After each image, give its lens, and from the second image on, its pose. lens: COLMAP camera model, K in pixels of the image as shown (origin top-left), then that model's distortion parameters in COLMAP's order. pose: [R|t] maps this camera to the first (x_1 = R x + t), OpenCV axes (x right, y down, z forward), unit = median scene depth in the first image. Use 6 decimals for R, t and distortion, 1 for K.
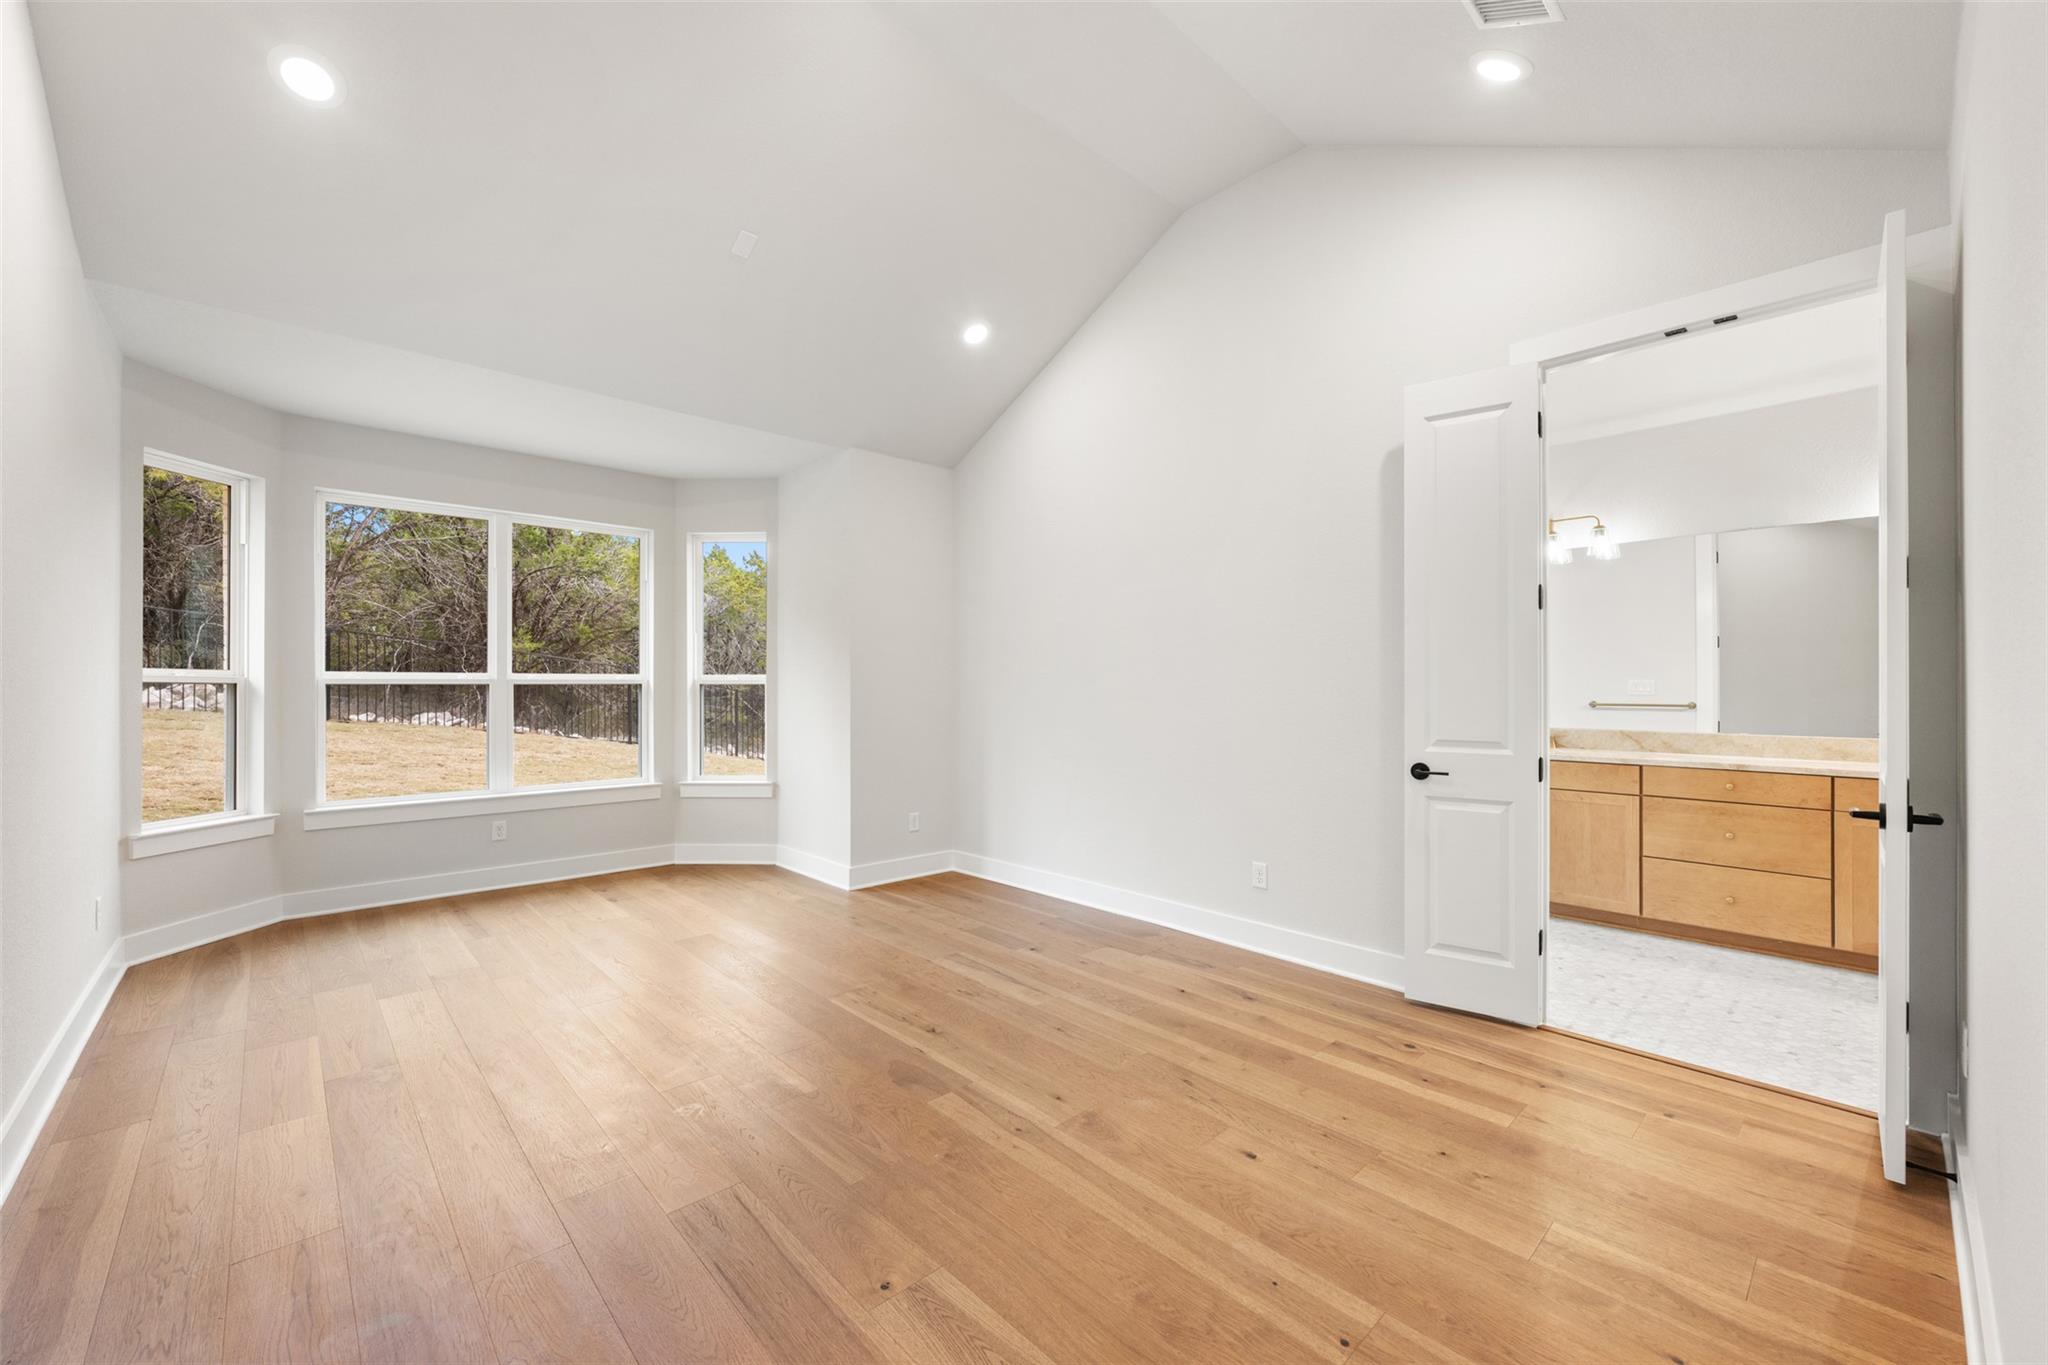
lens RADIAL K [[807.8, 0, 1024.0], [0, 807.8, 682.5], [0, 0, 1]] dist [-0.000395, 0.000078]
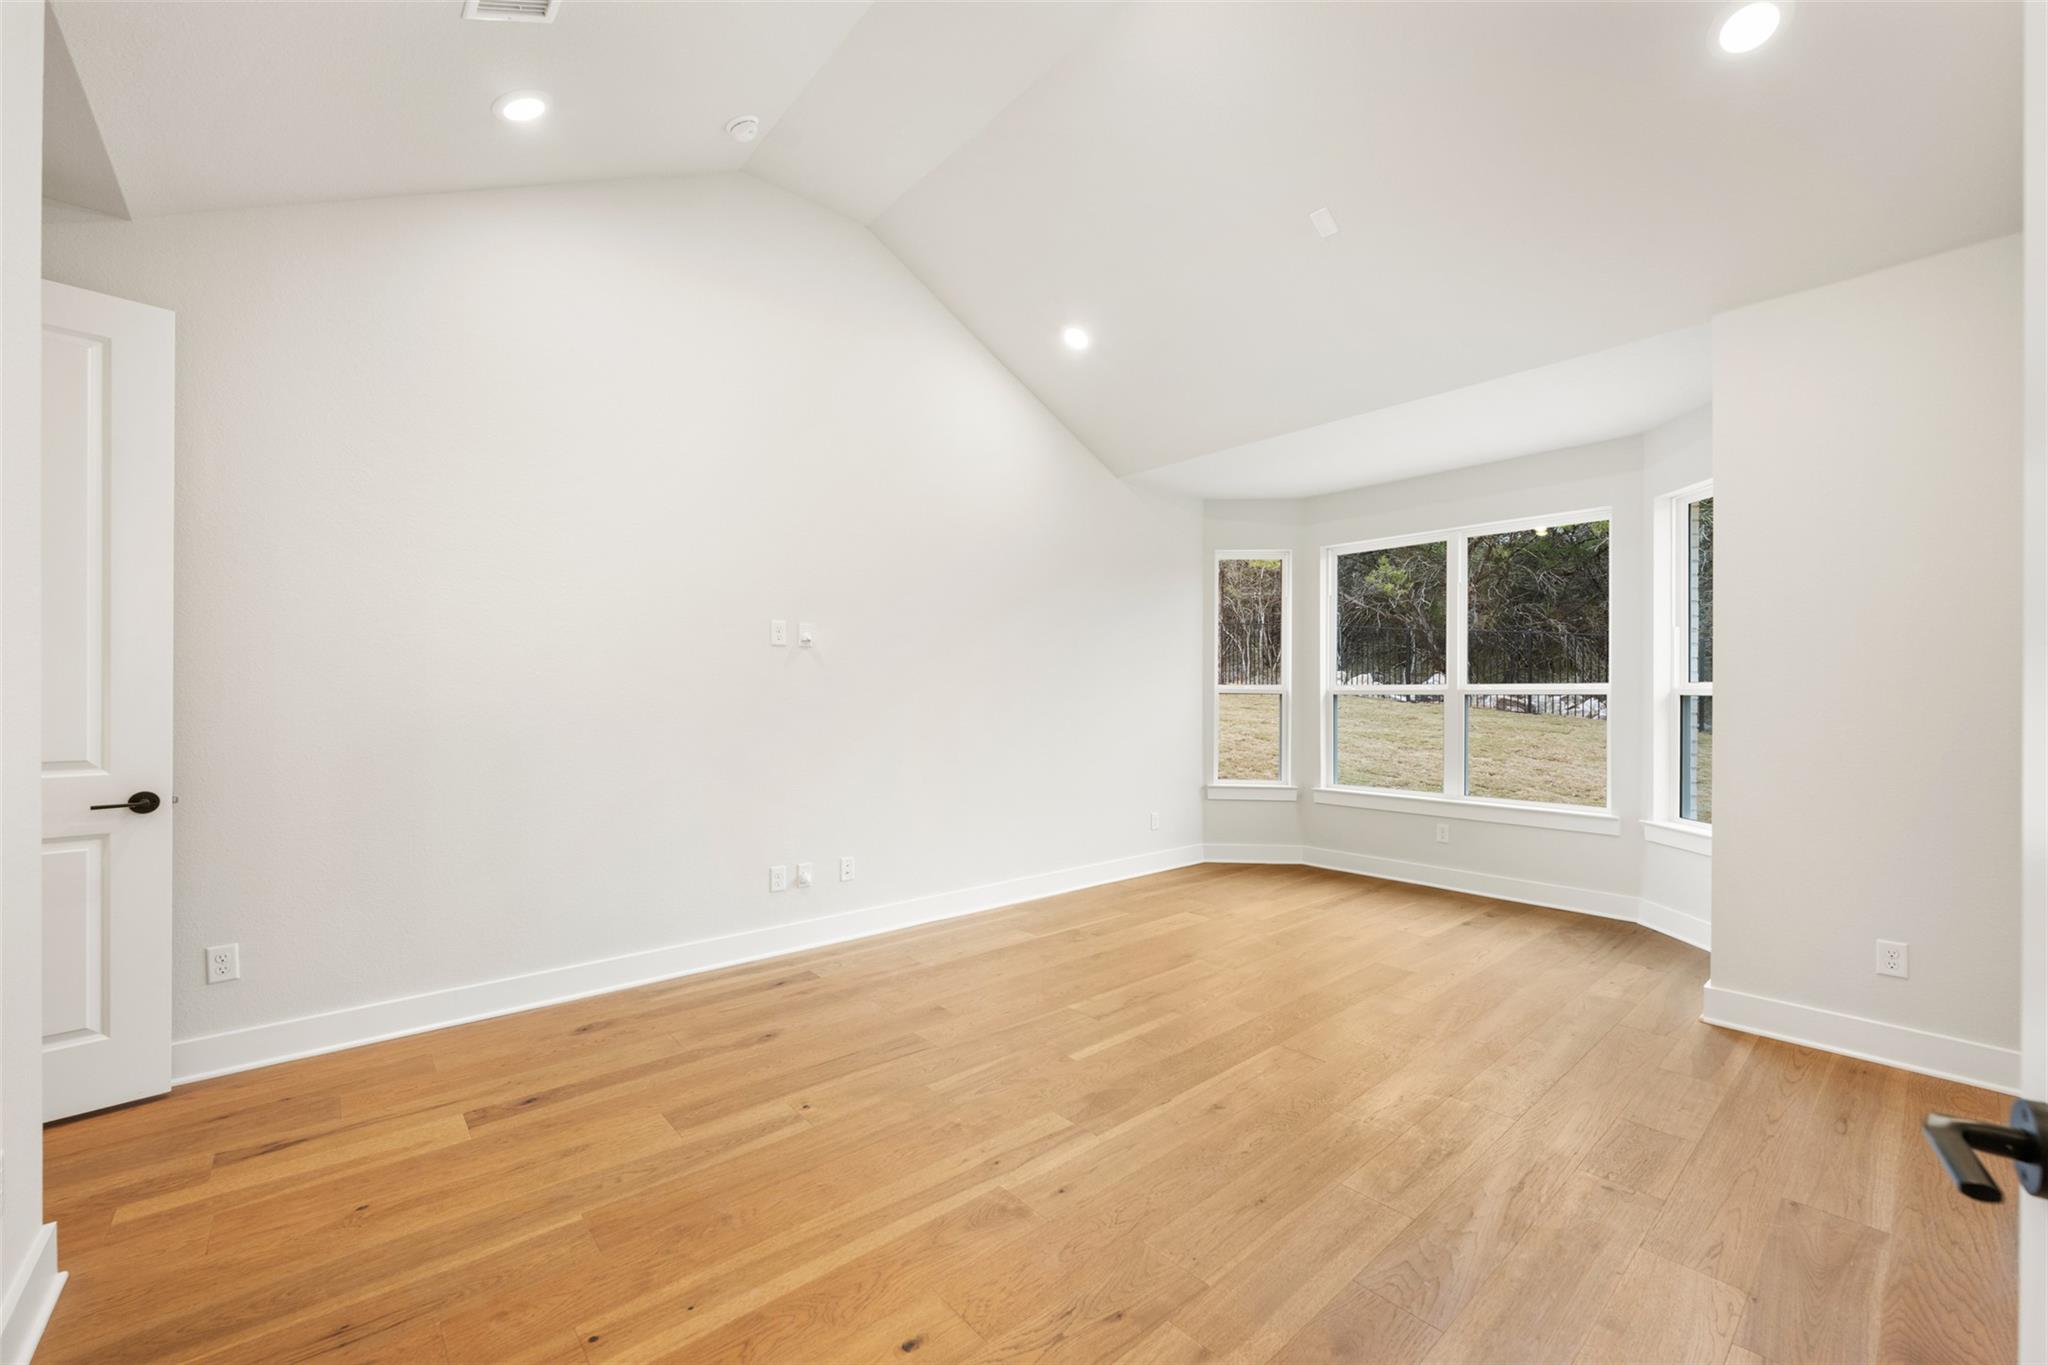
lens RADIAL K [[816.7, 0, 1026.7], [0, 816.7, 700.7], [0, 0, 1]] dist [-0.001257, -0.000060]
pose [[-0.029207, 0.006892, -0.999550, 0.603371], [0.000714, 0.999976, 0.006874, 0.003020], [0.999573, -0.000512, -0.029211, 0.677995]]
